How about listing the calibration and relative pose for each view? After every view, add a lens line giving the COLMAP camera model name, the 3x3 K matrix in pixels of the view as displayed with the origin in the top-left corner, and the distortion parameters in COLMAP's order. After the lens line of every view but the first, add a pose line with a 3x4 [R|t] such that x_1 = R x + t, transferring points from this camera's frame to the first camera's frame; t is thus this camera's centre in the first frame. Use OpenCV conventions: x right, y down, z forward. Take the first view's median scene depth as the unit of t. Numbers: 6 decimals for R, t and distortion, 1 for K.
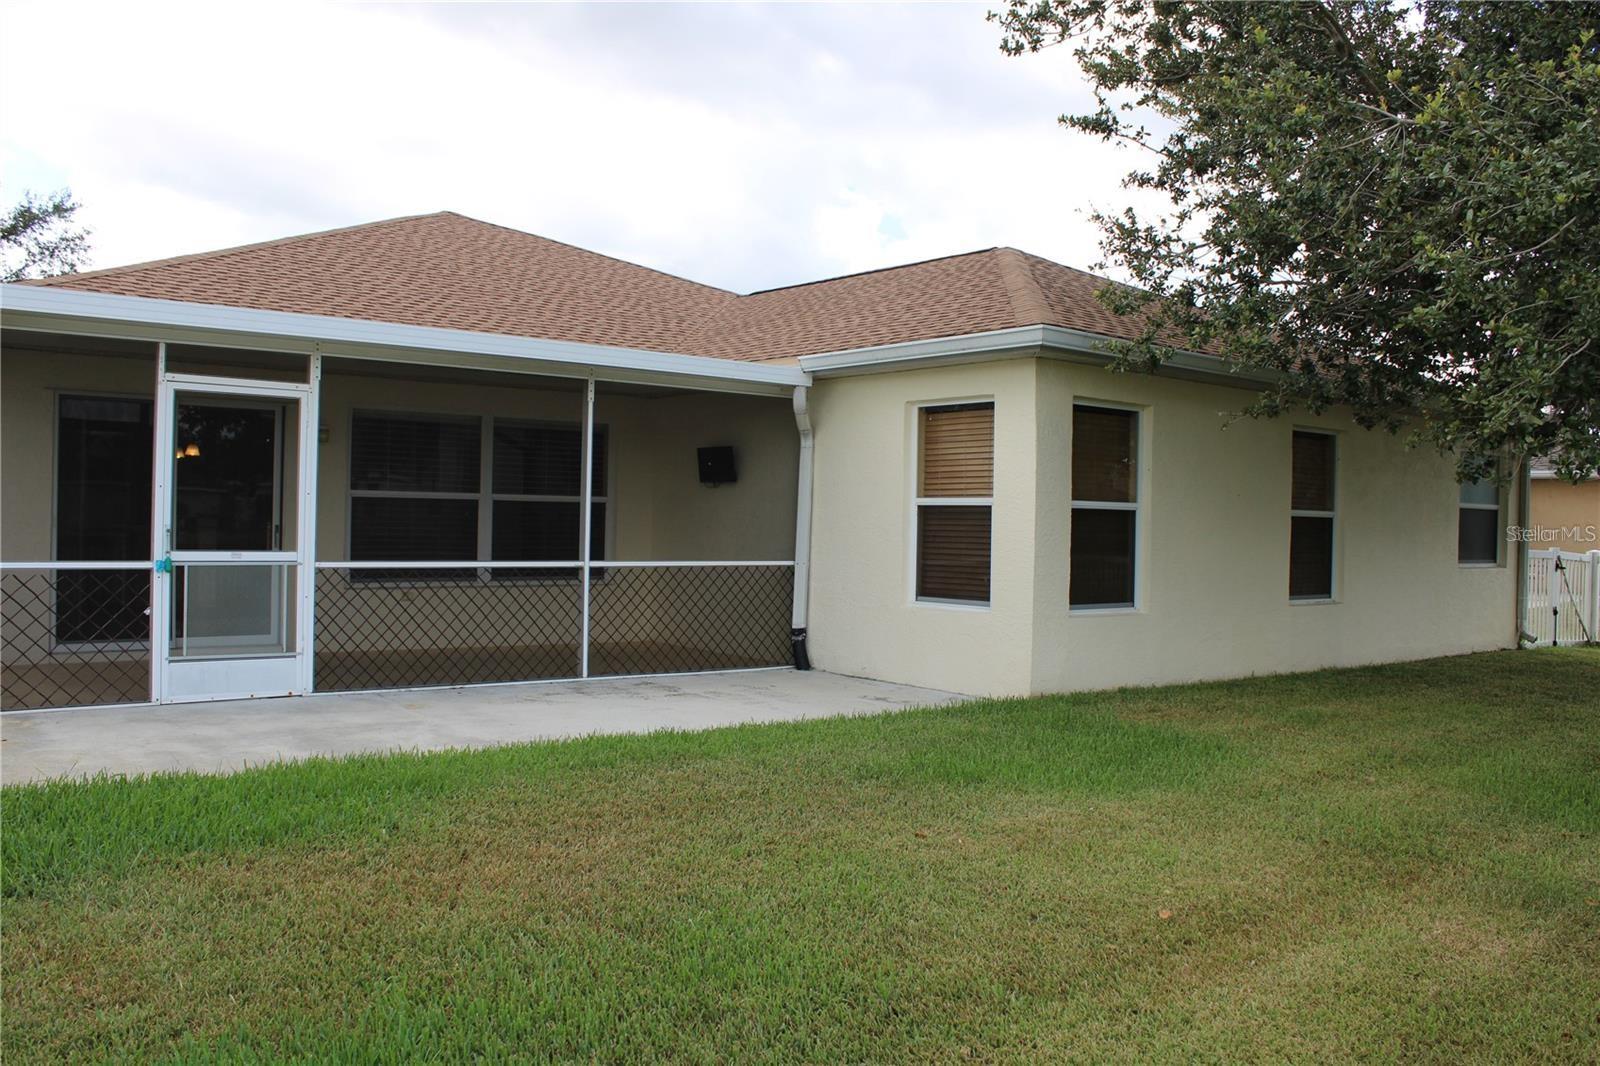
lens RADIAL K [[1351.9, 0, 799.0], [0, 1351.9, 522.2], [0, 0, 1]] dist [-0.140272, 0.094341]
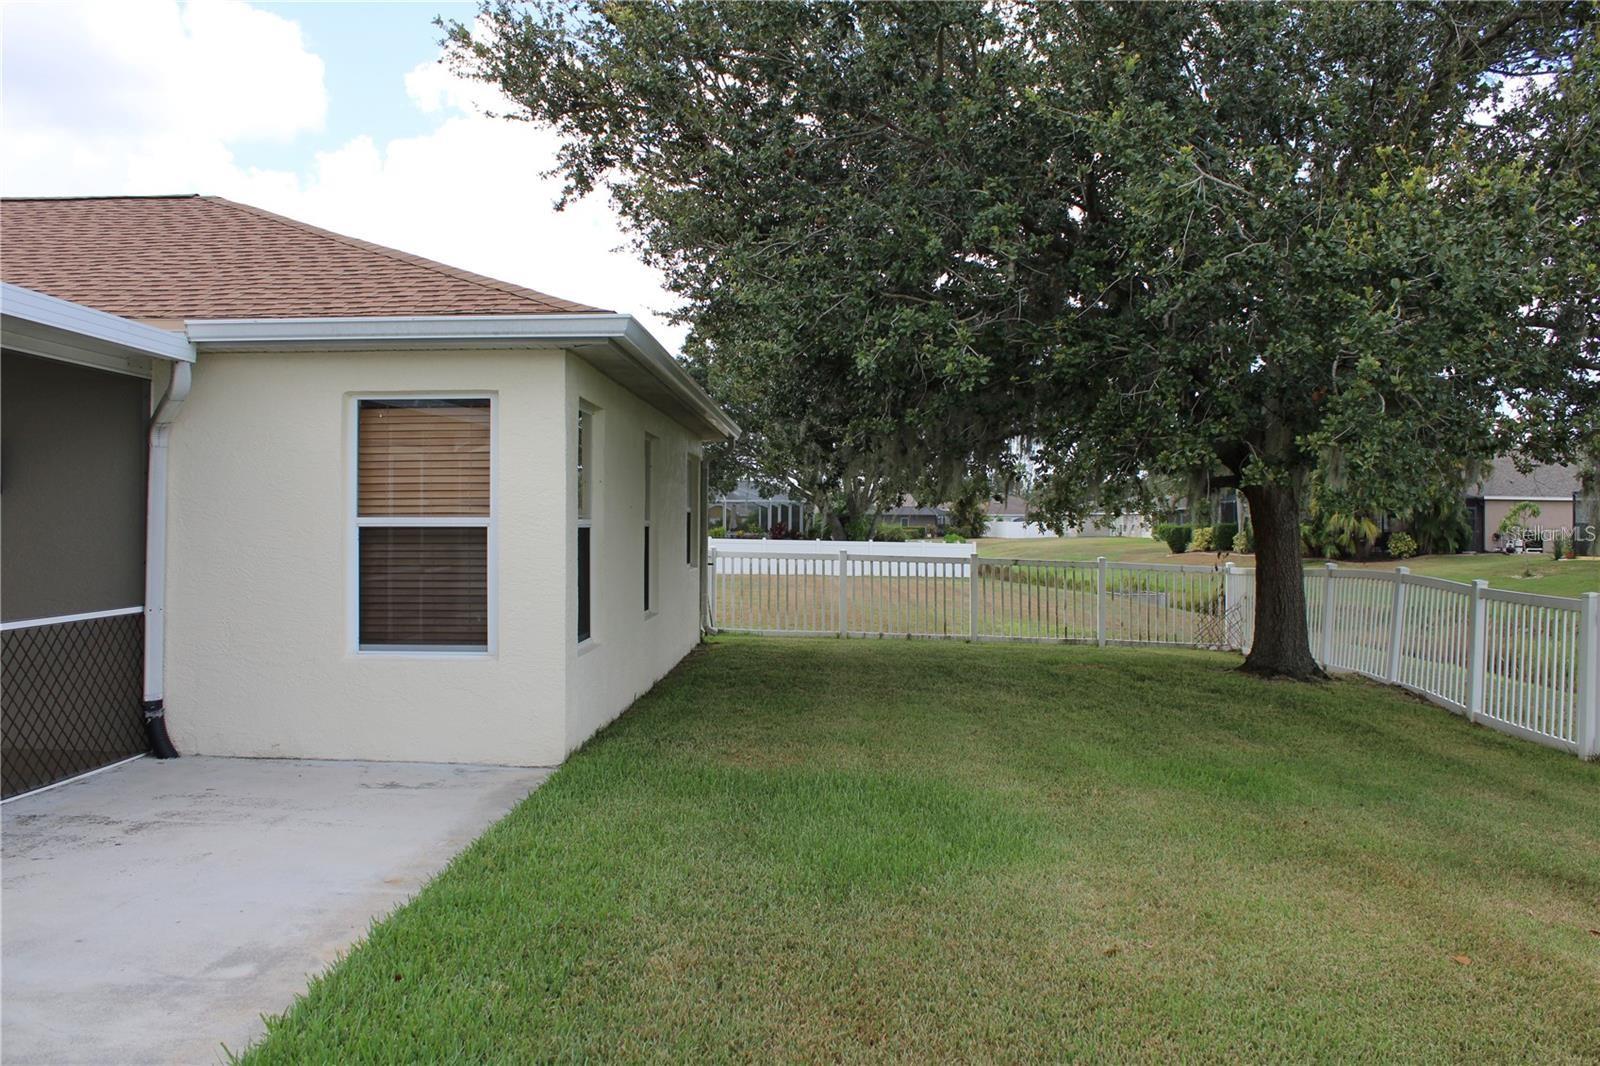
lens RADIAL K [[1351.9, 0, 793.4], [0, 1351.9, 538.1], [0, 0, 1]] dist [-0.140272, 0.094341]
pose [[0.644414, -0.024423, 0.764287, -0.341327], [0.011845, 0.999689, 0.021959, -0.020145], [-0.764585, -0.005098, 0.644503, 0.325618]]
